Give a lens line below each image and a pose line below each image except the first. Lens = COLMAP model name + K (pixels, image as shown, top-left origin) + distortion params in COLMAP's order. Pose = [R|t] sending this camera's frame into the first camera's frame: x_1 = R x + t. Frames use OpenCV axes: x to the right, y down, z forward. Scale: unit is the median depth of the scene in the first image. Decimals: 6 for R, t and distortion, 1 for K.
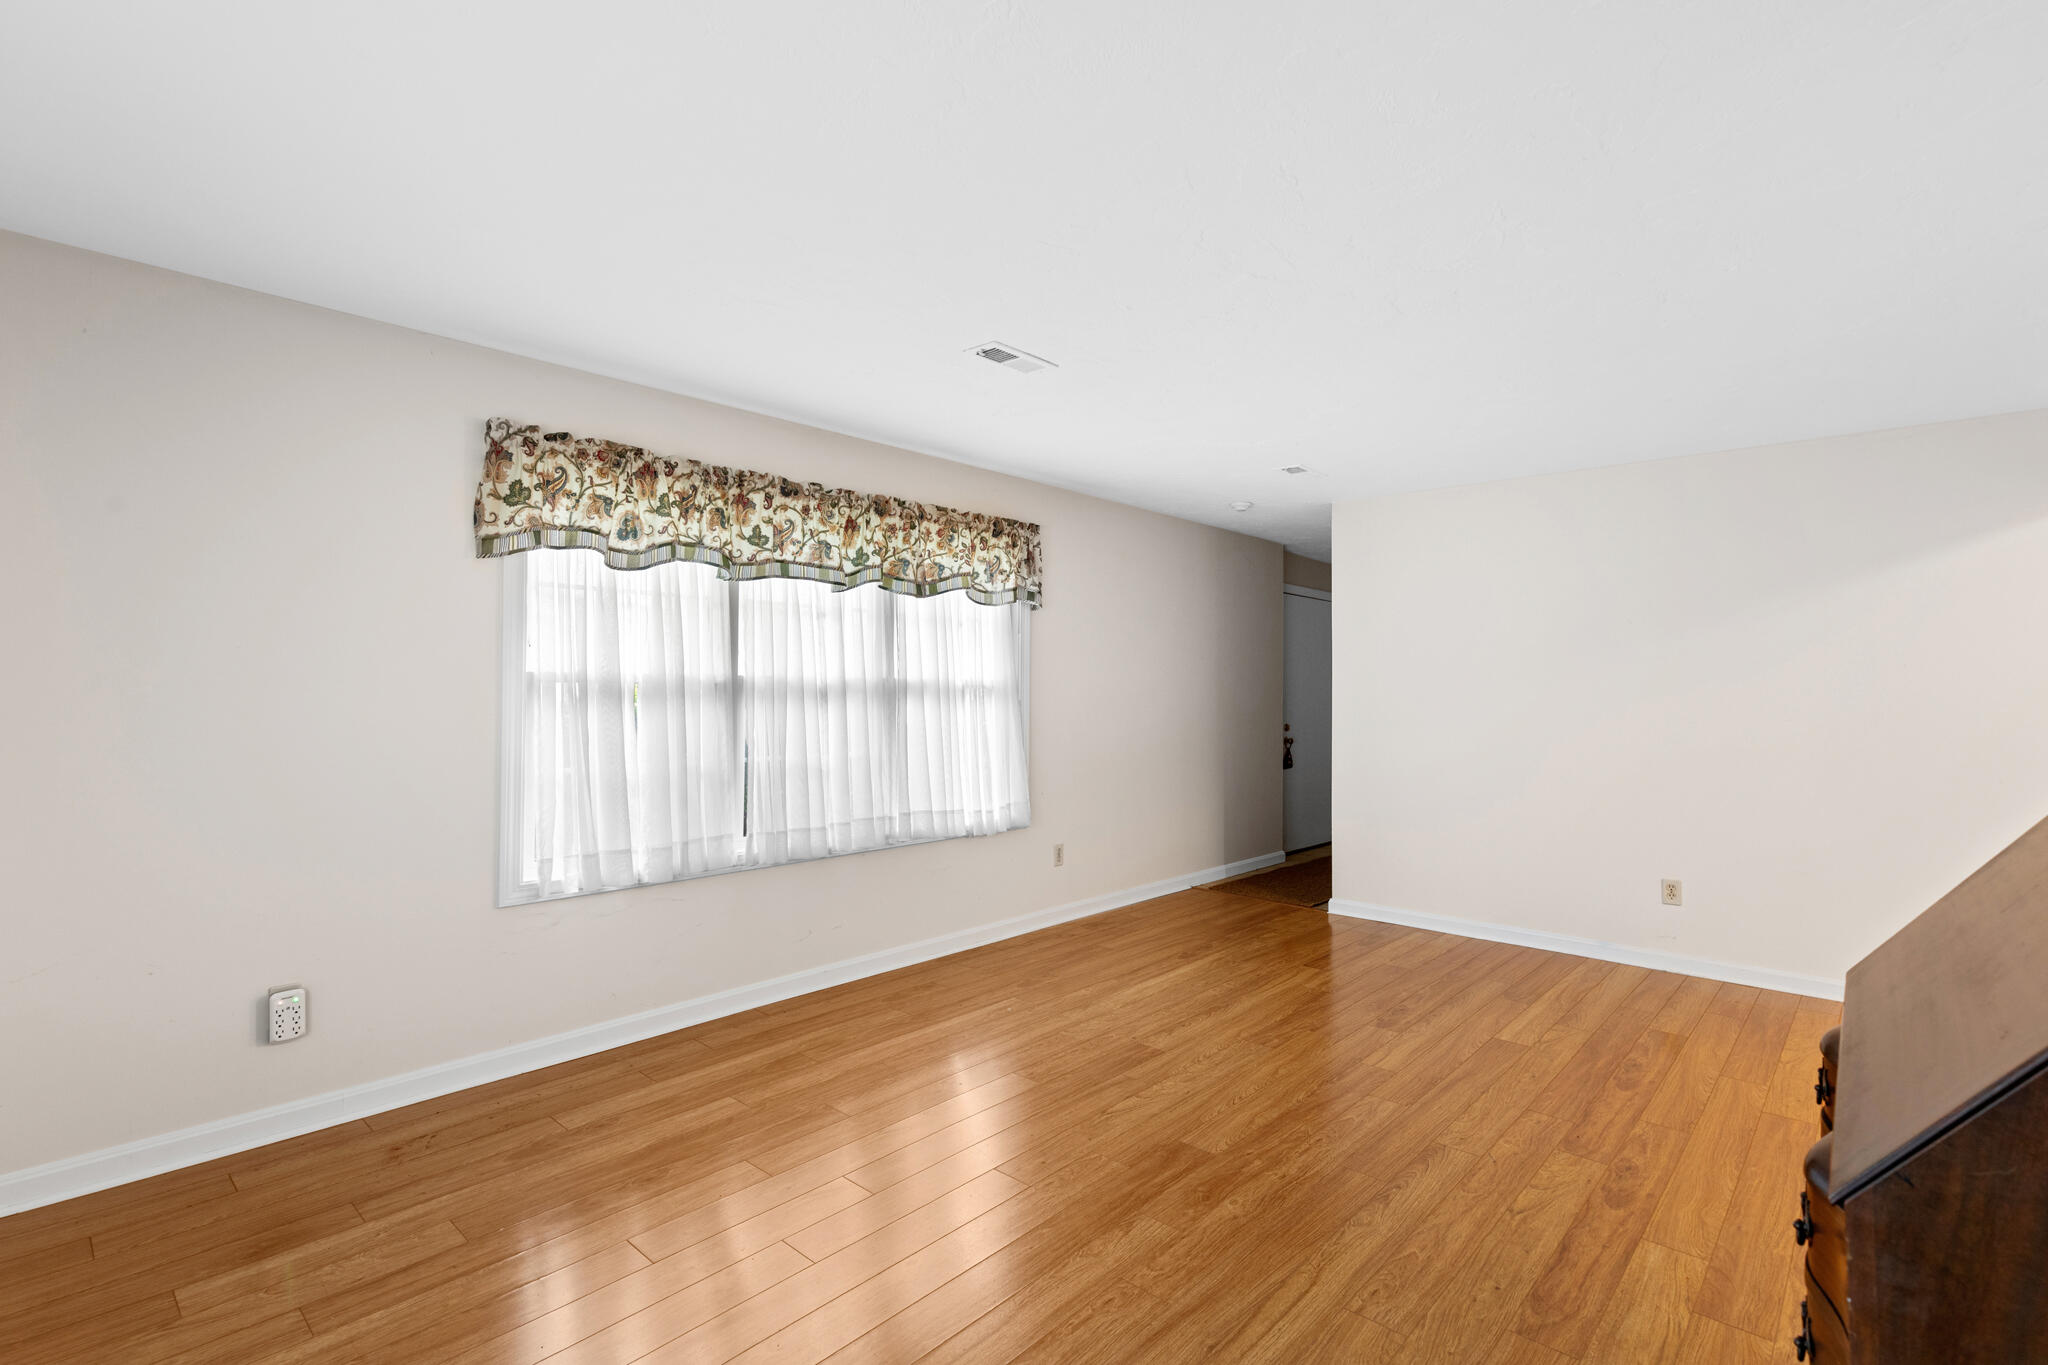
lens RADIAL K [[913.3, 0, 1034.8], [0, 913.3, 690.5], [0, 0, 1]] dist [0.000509, 0.000078]
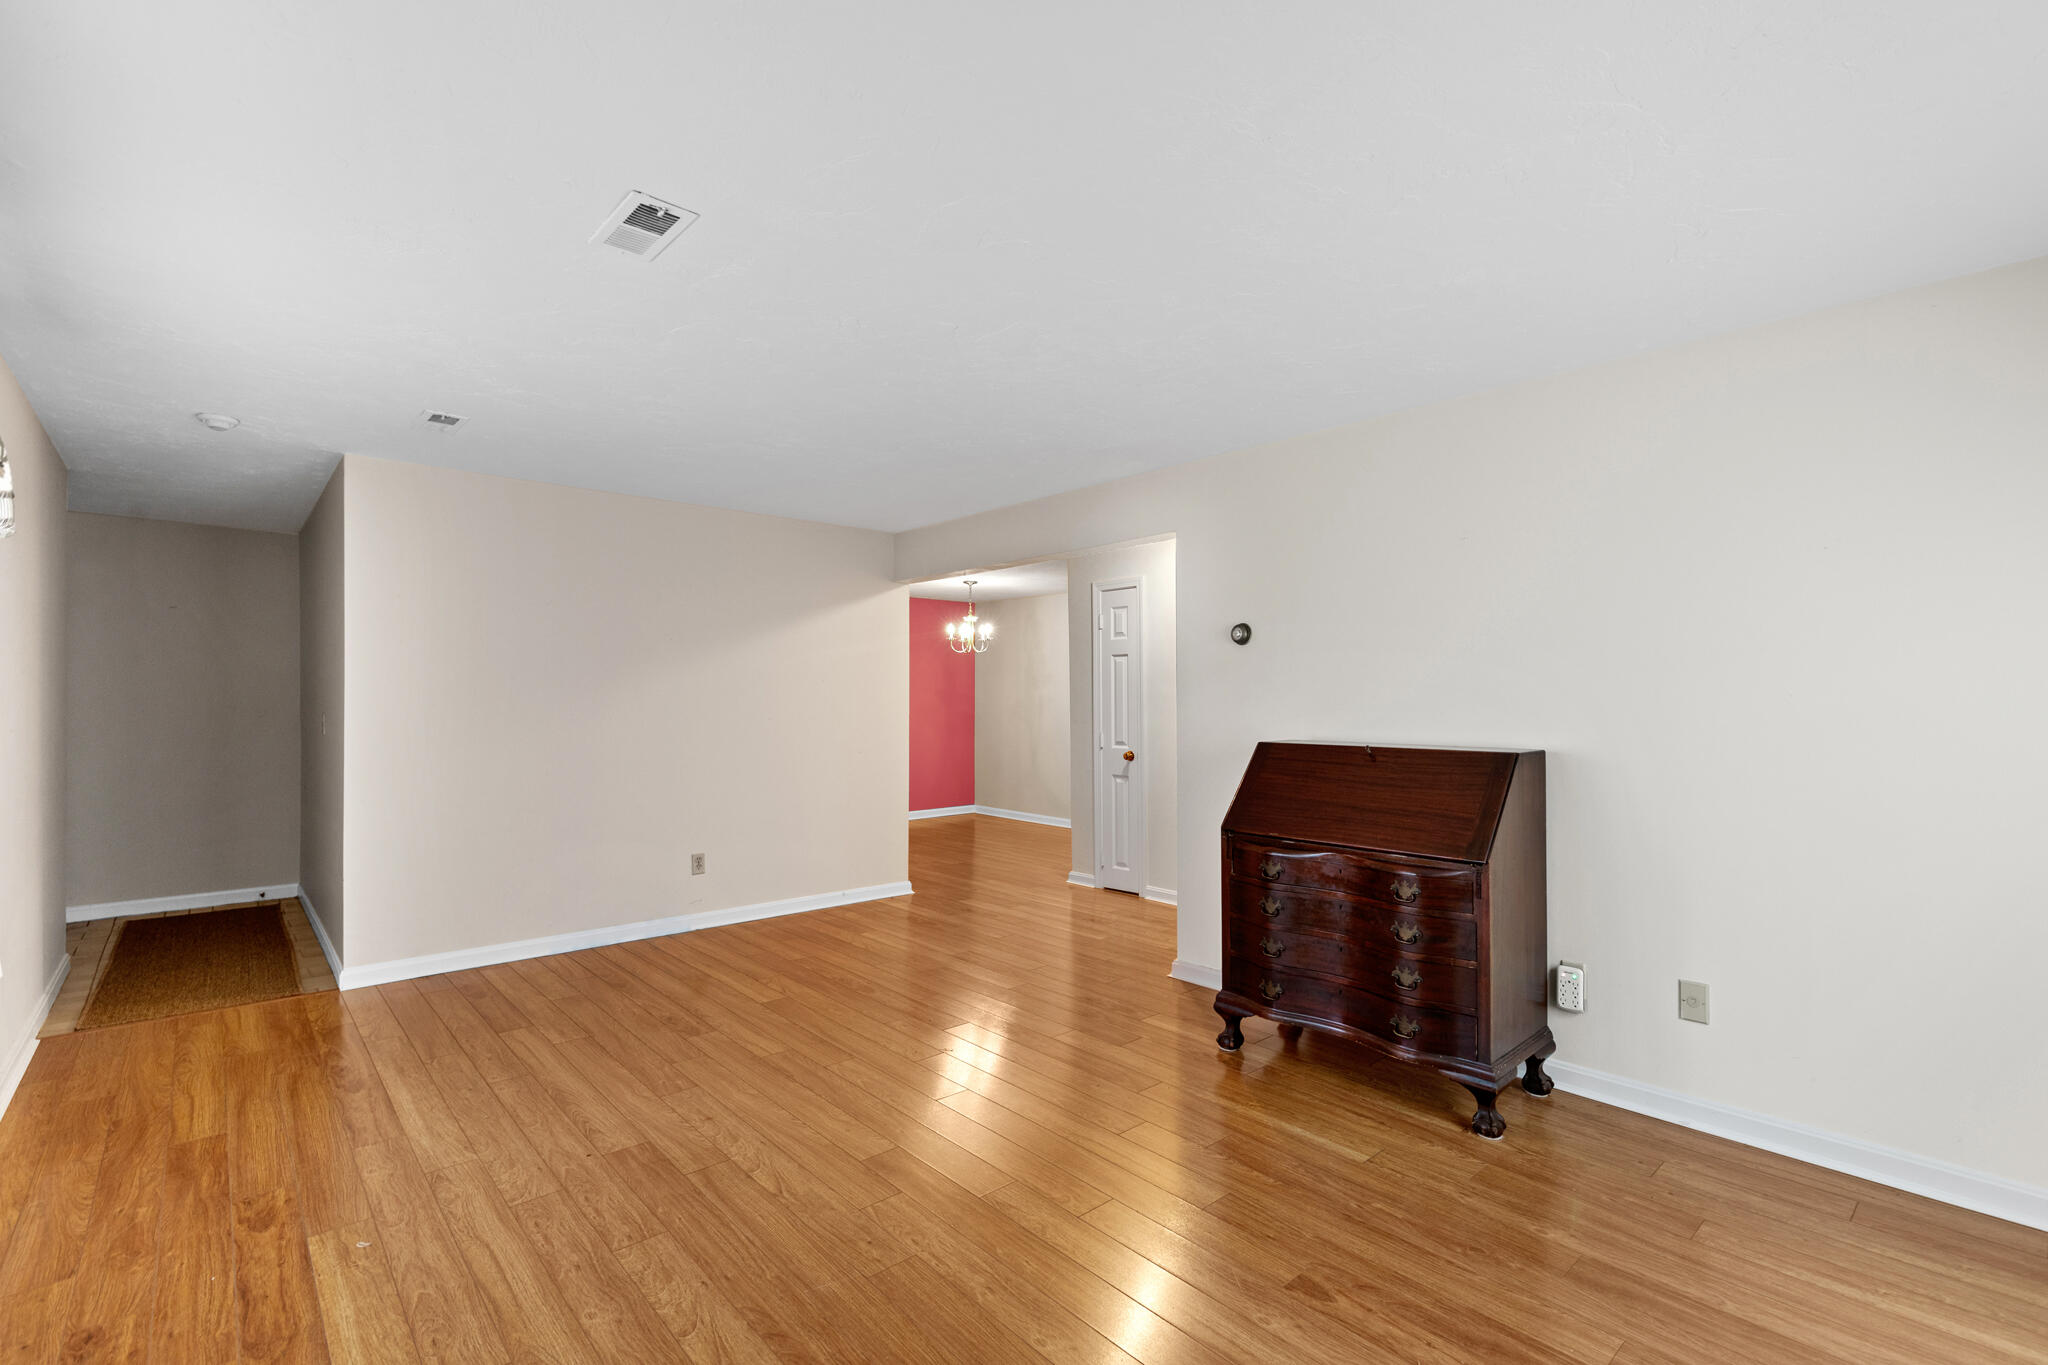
lens RADIAL K [[950.2, 0, 1007.9], [0, 950.2, 690.8], [0, 0, 1]] dist [0.009035, -0.000326]
pose [[0.112466, 0.004713, 0.993644, -0.657852], [0.001885, 0.999986, -0.004957, -0.001902], [-0.993654, 0.002431, 0.112456, 0.575120]]
